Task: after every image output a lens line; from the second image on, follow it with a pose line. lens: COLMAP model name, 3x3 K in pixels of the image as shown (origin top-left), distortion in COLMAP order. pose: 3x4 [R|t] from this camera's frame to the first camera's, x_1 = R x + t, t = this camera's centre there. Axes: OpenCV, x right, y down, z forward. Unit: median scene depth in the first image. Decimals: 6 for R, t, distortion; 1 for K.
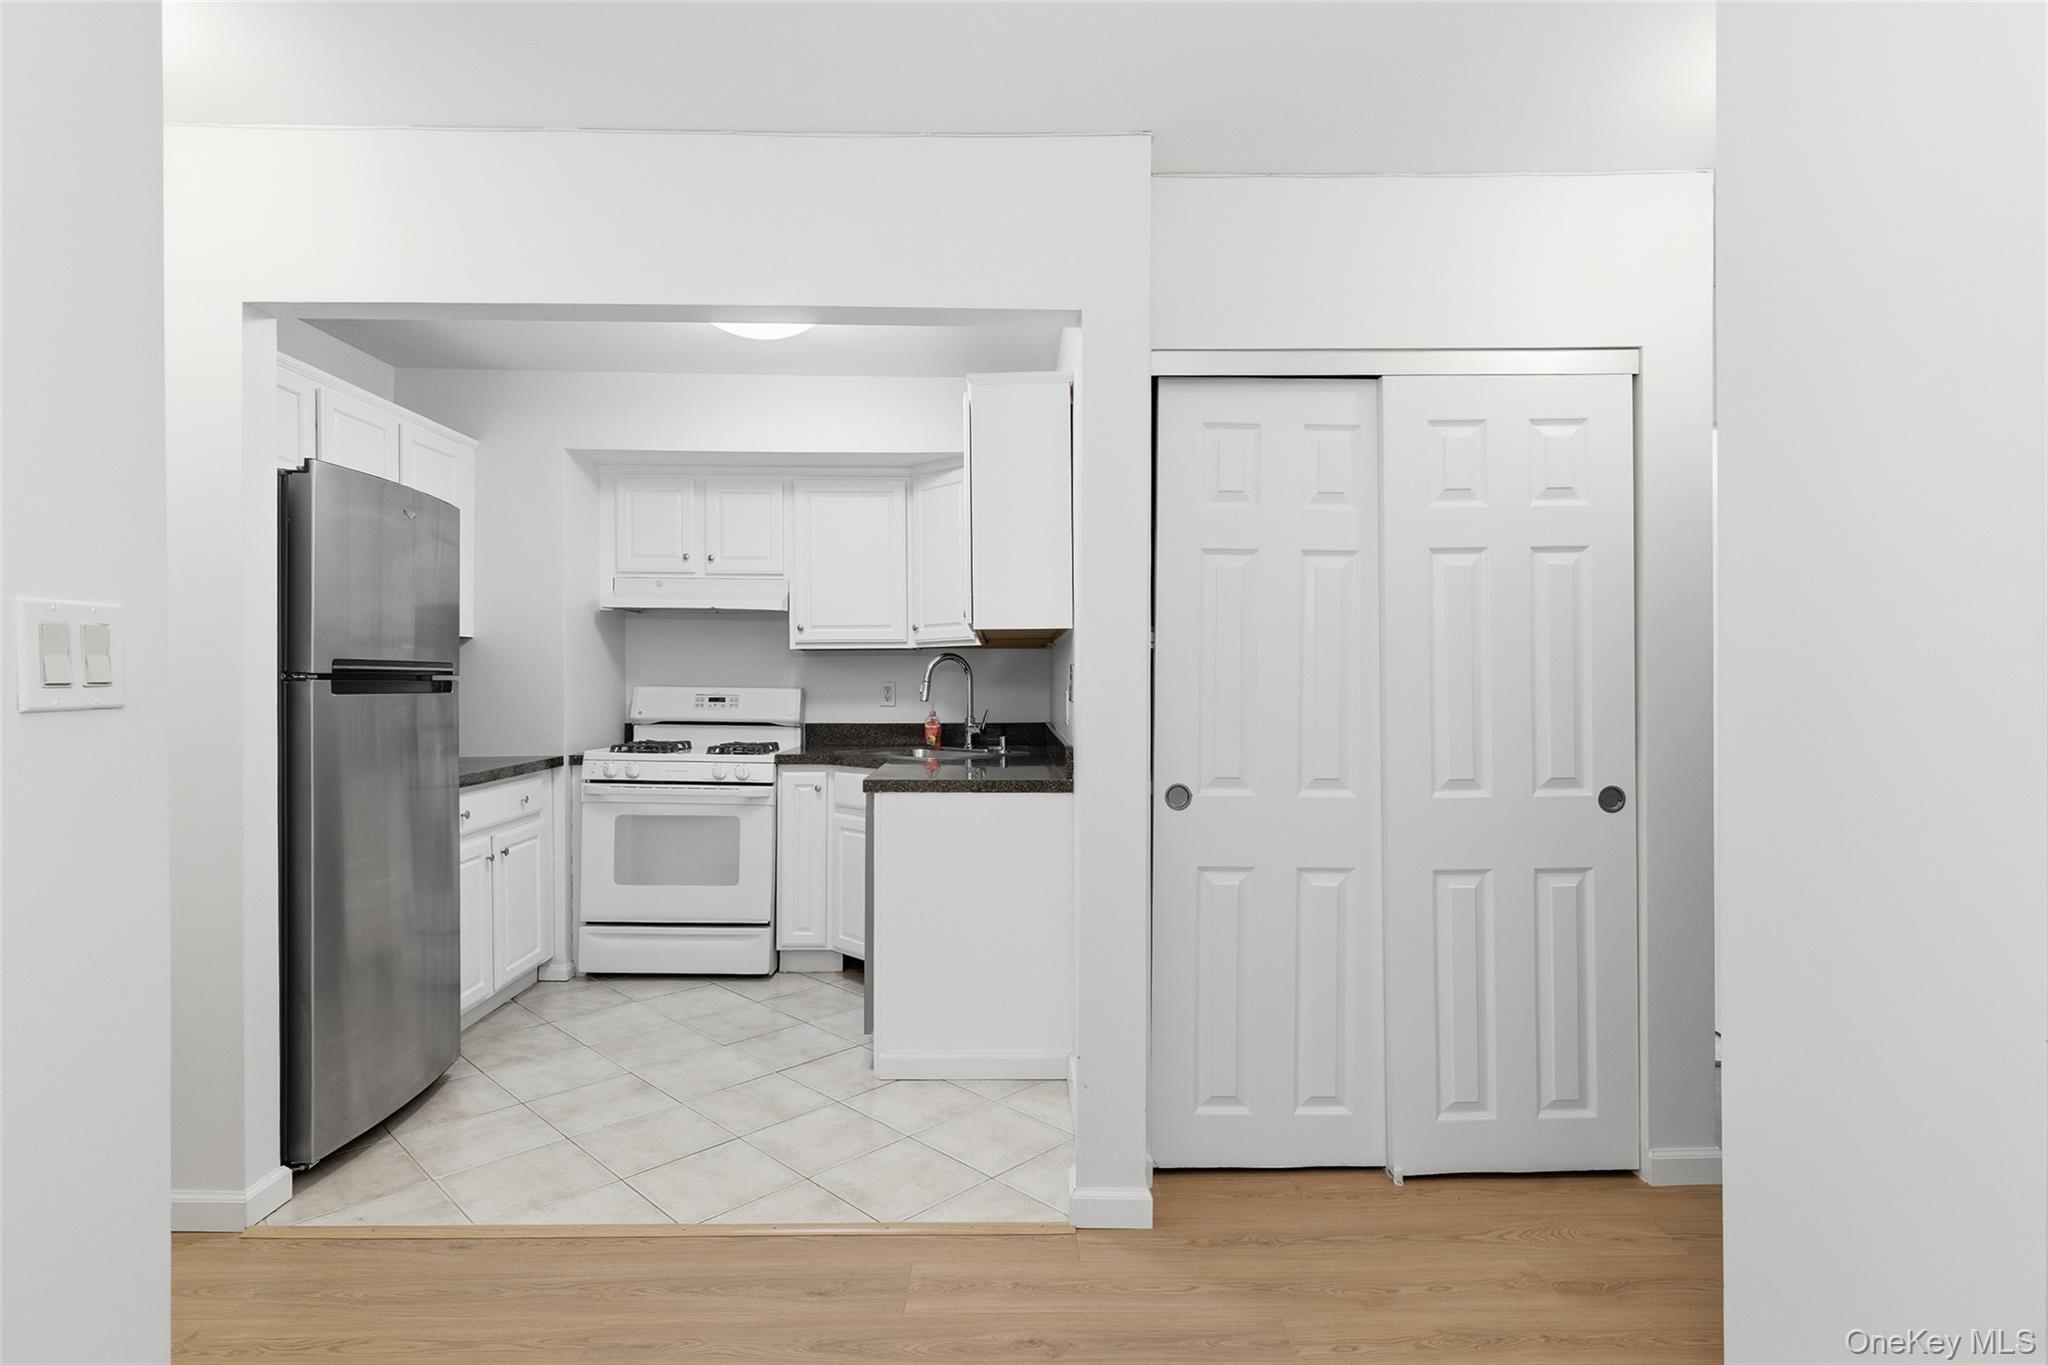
lens RADIAL K [[1009.6, 0, 1018.4], [0, 1009.6, 686.9], [0, 0, 1]] dist [0.000799, 0.000003]
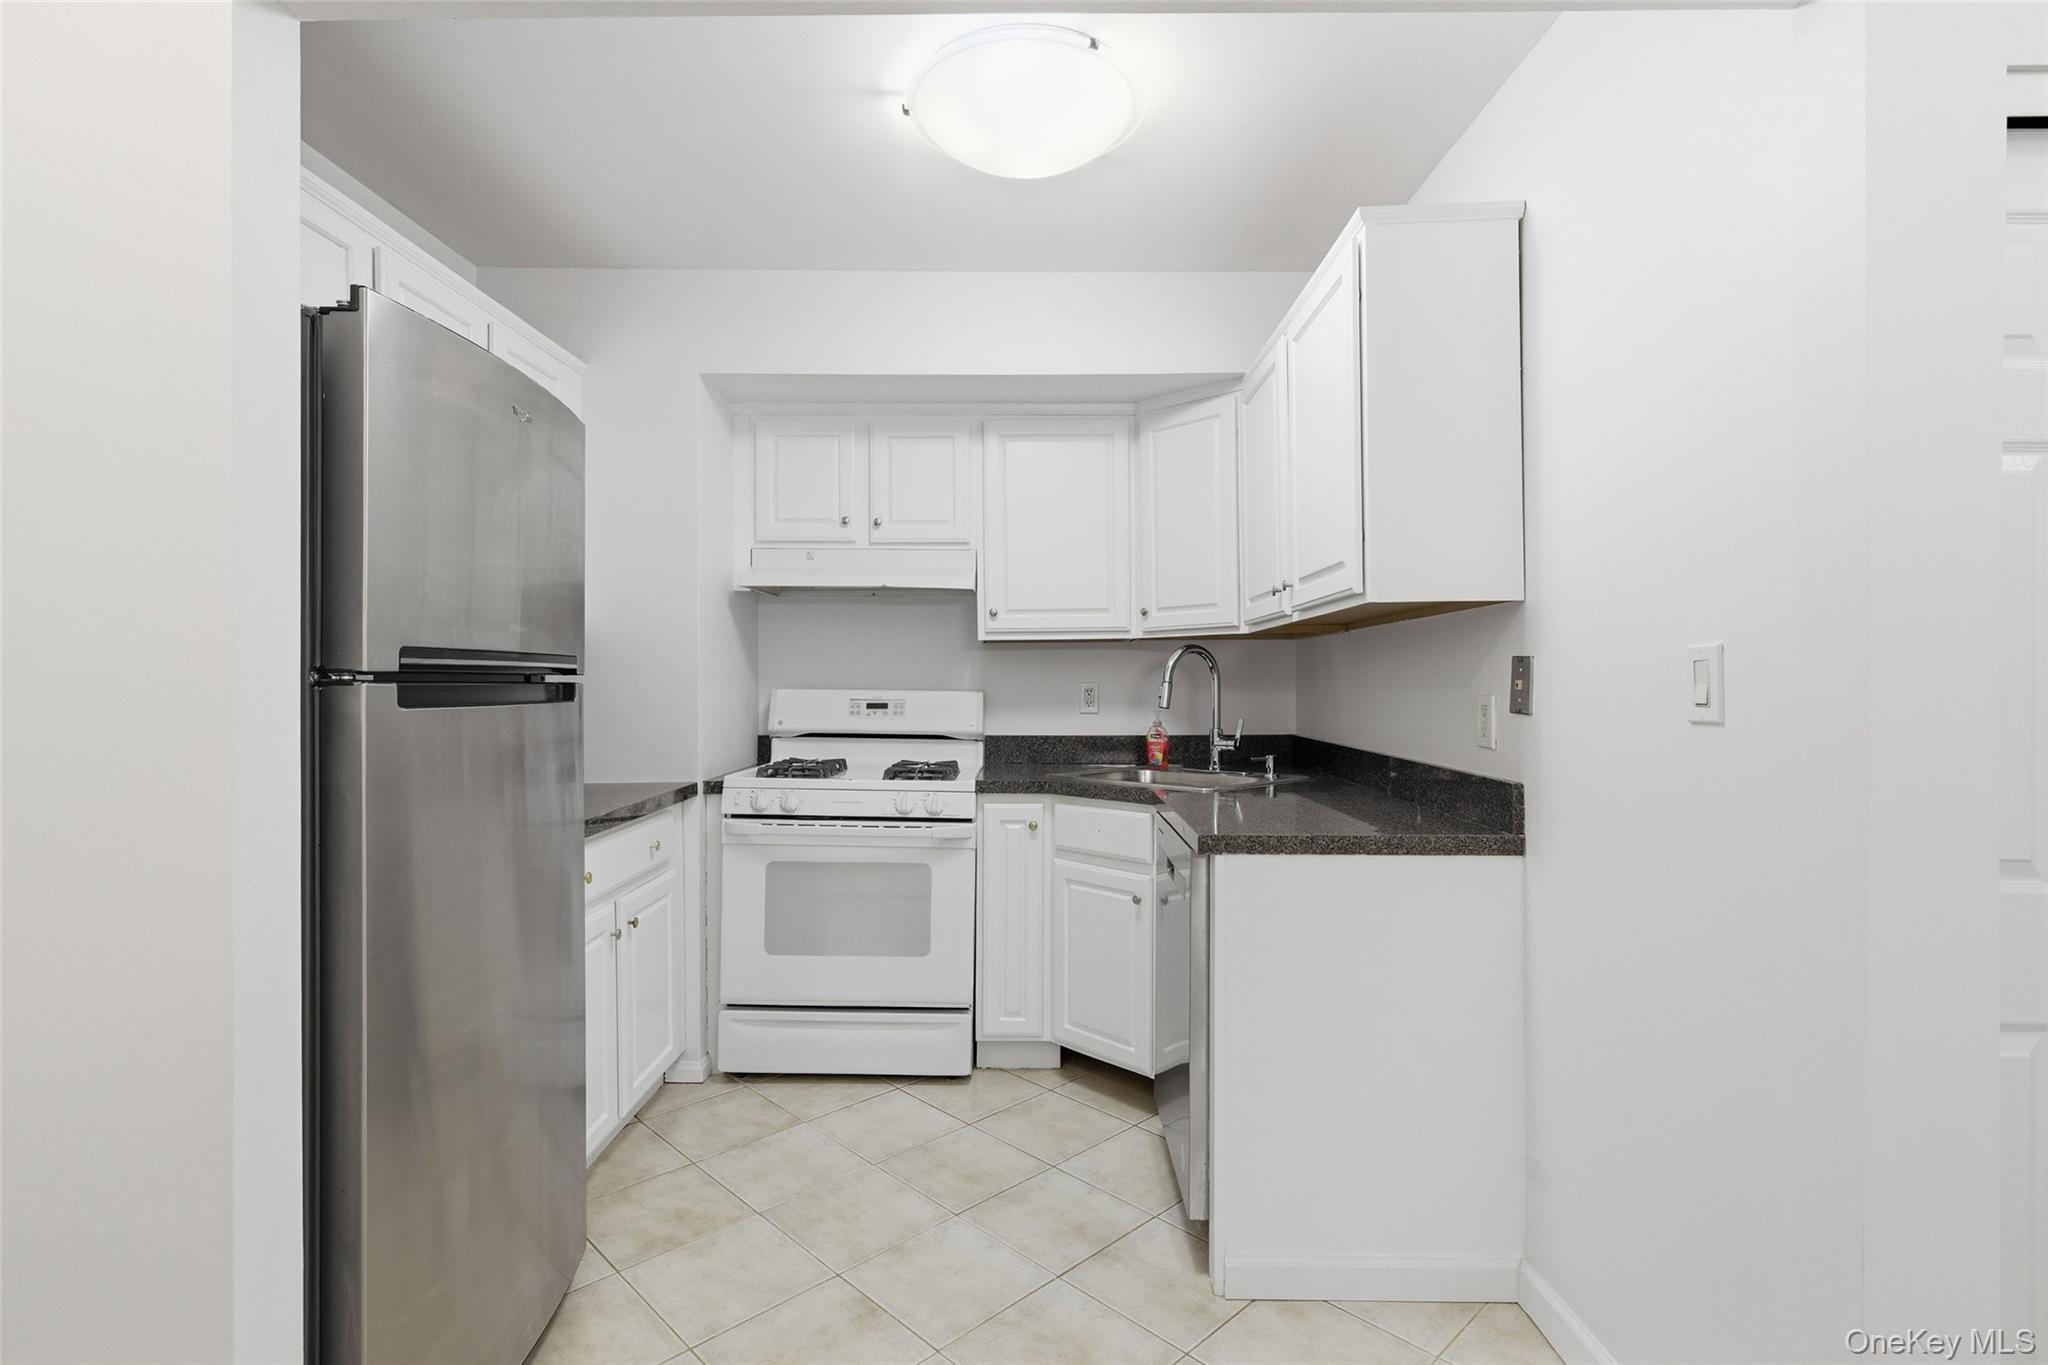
lens RADIAL K [[989.6, 0, 1024.0], [0, 989.6, 682.5], [0, 0, 1]] dist [-0.000111, 0.000066]
pose [[0.999607, -0.001220, -0.027993, -0.187499], [0.001126, 0.999994, -0.003379, -0.002977], [0.027997, 0.003347, 0.999602, 0.272197]]
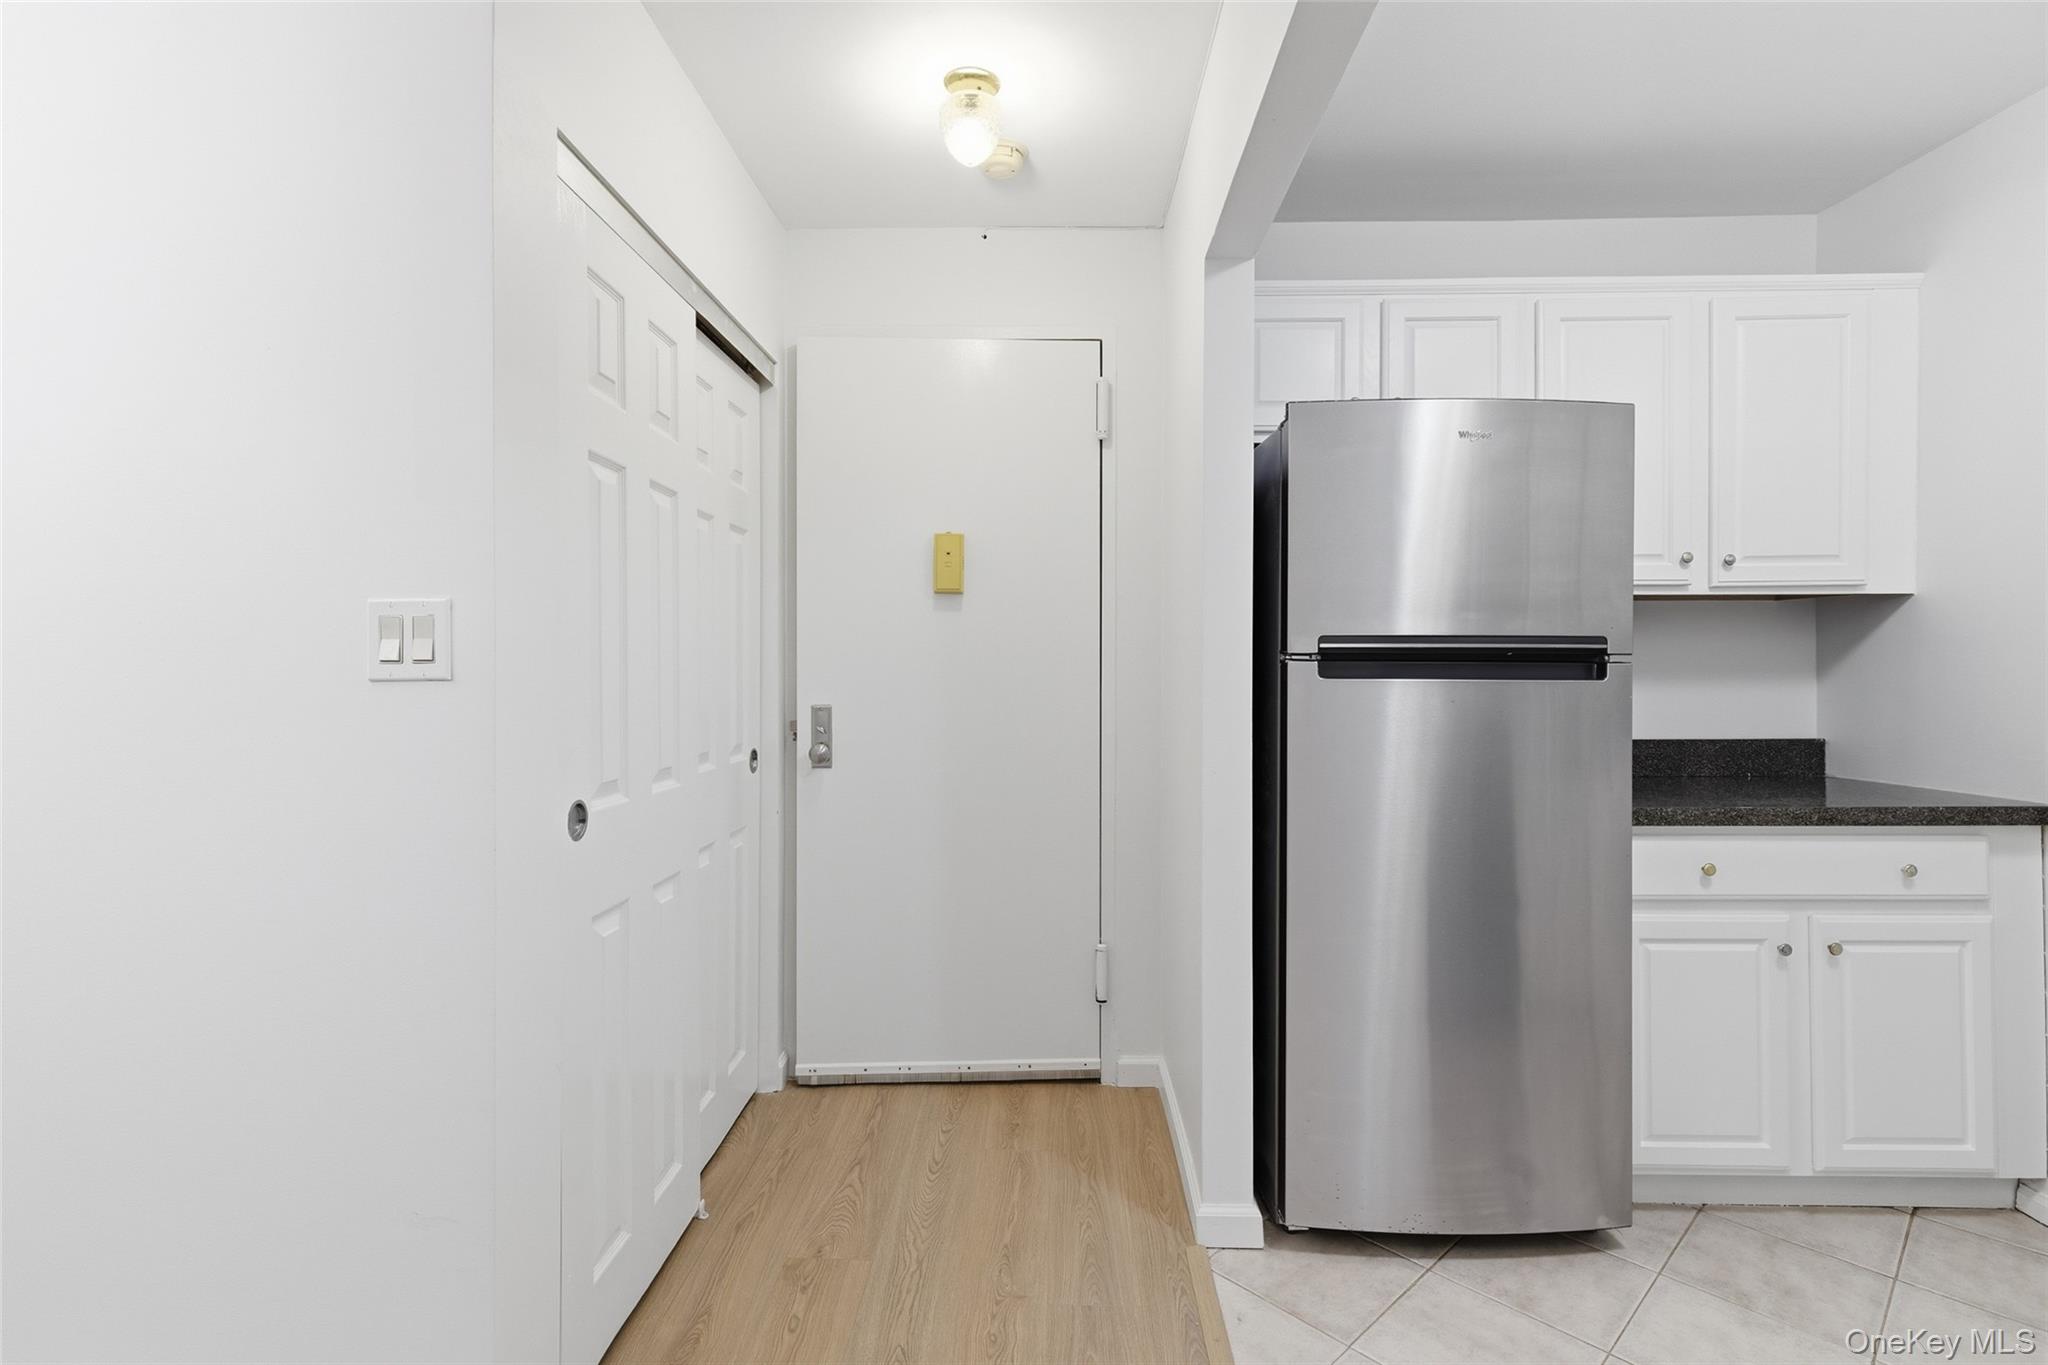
lens RADIAL K [[967.7, 0, 997.0], [0, 967.7, 668.7], [0, 0, 1]] dist [0.015420, 0.000196]
pose [[-0.030690, 0.005263, -0.999515, 0.078903], [-0.008802, 0.999946, 0.005535, -0.001615], [0.999490, 0.008968, -0.030642, 0.457664]]
